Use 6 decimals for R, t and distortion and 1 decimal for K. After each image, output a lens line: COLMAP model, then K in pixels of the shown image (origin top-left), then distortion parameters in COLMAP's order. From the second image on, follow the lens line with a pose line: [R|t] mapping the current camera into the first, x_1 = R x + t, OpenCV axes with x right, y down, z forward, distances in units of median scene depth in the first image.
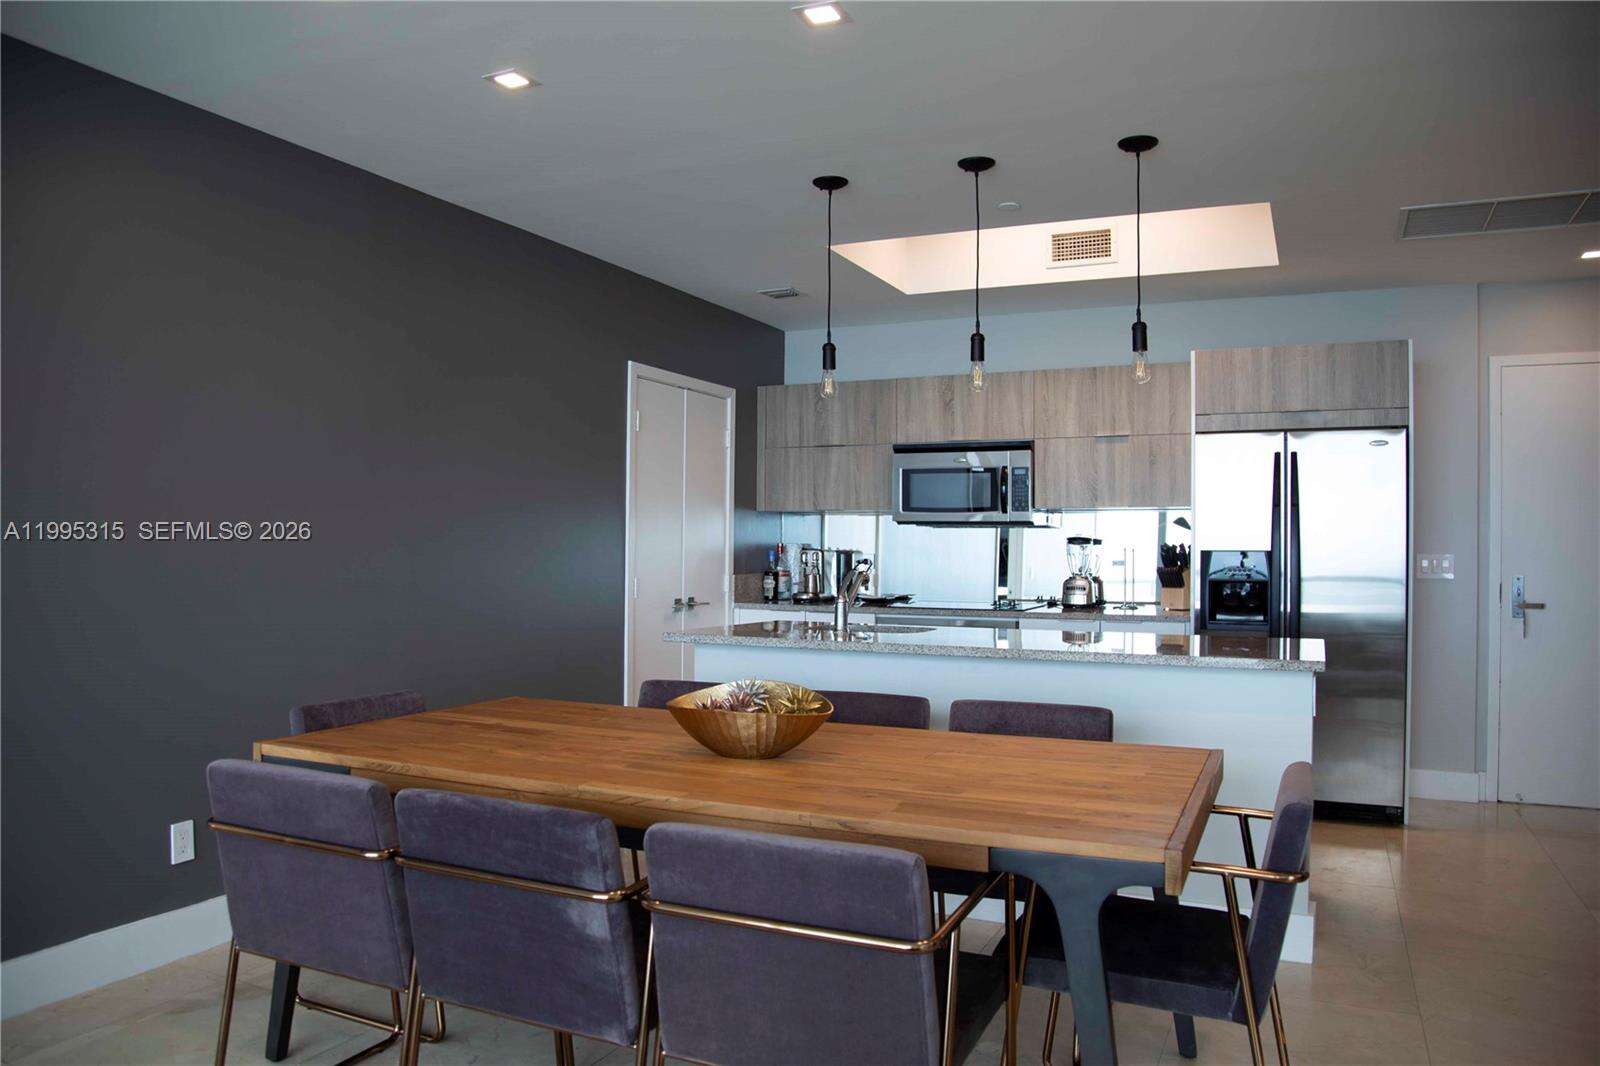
lens RADIAL K [[1121.1, 0, 800.0], [0, 1121.1, 533.0], [0, 0, 1]] dist [-0.100741, 0.068237]
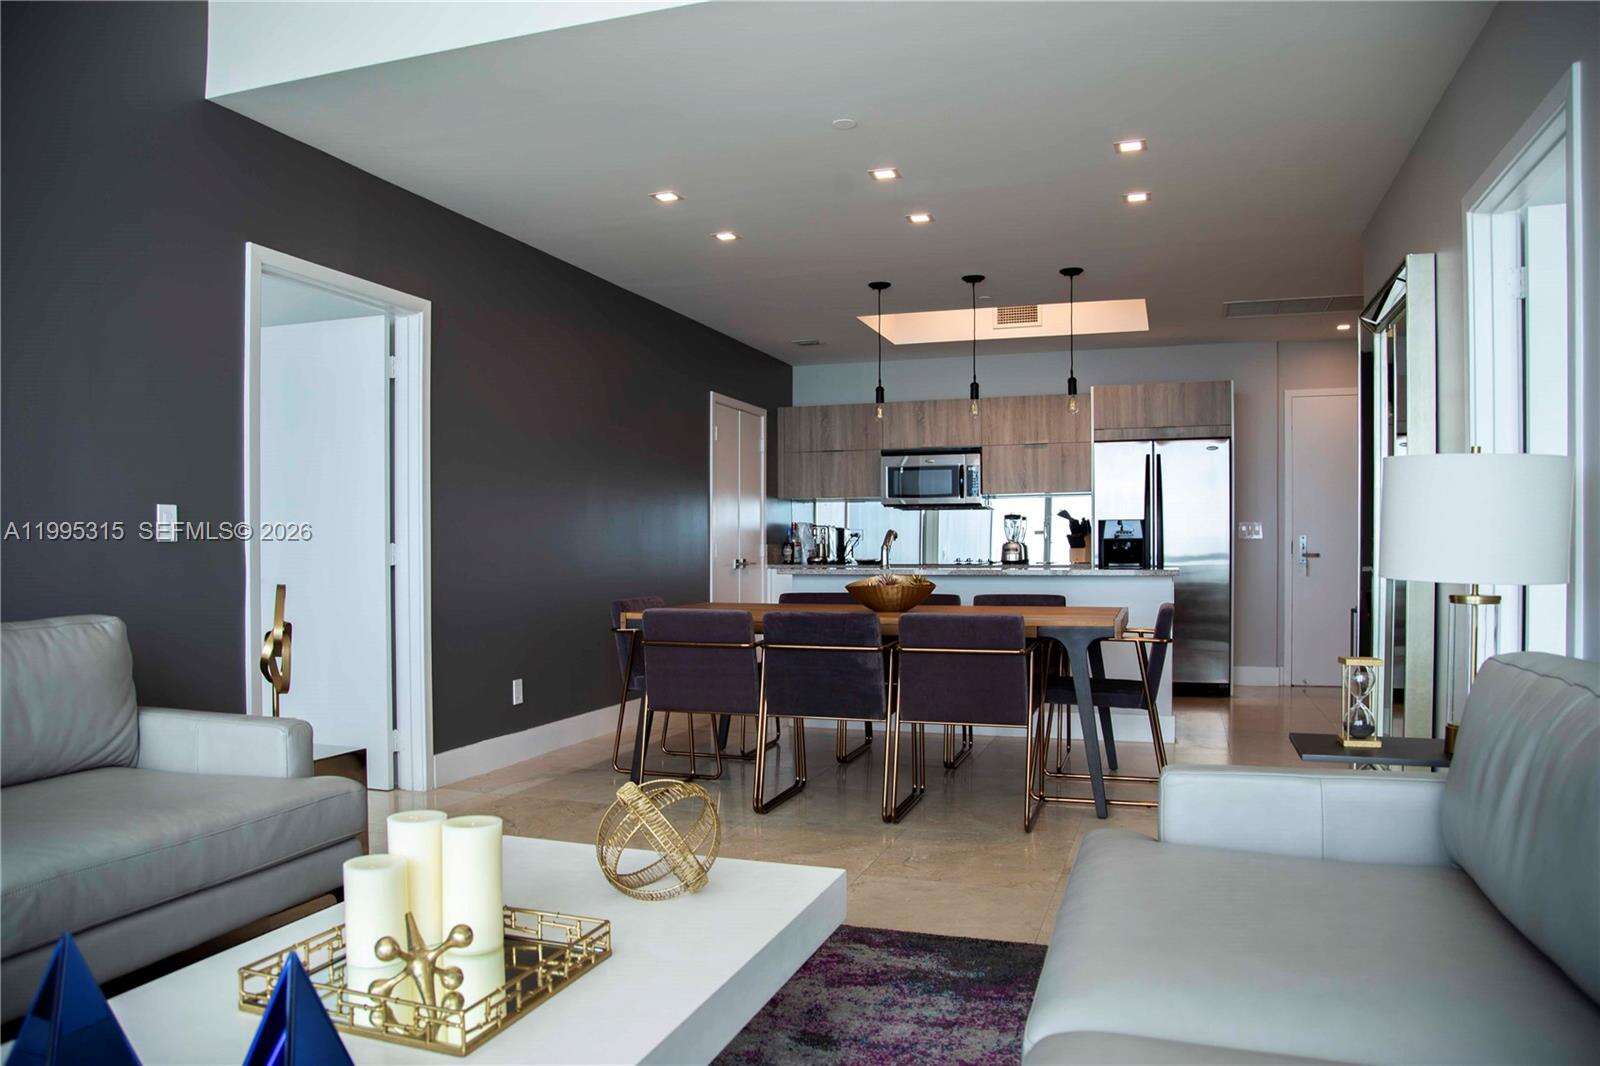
lens RADIAL K [[1118.5, 0, 802.0], [0, 1118.5, 549.4], [0, 0, 1]] dist [-0.047636, 0.000273]
pose [[0.993062, -0.010830, 0.117094, -0.196600], [0.009703, 0.999901, 0.010188, 0.033240], [-0.117193, -0.008981, 0.993069, -0.416351]]
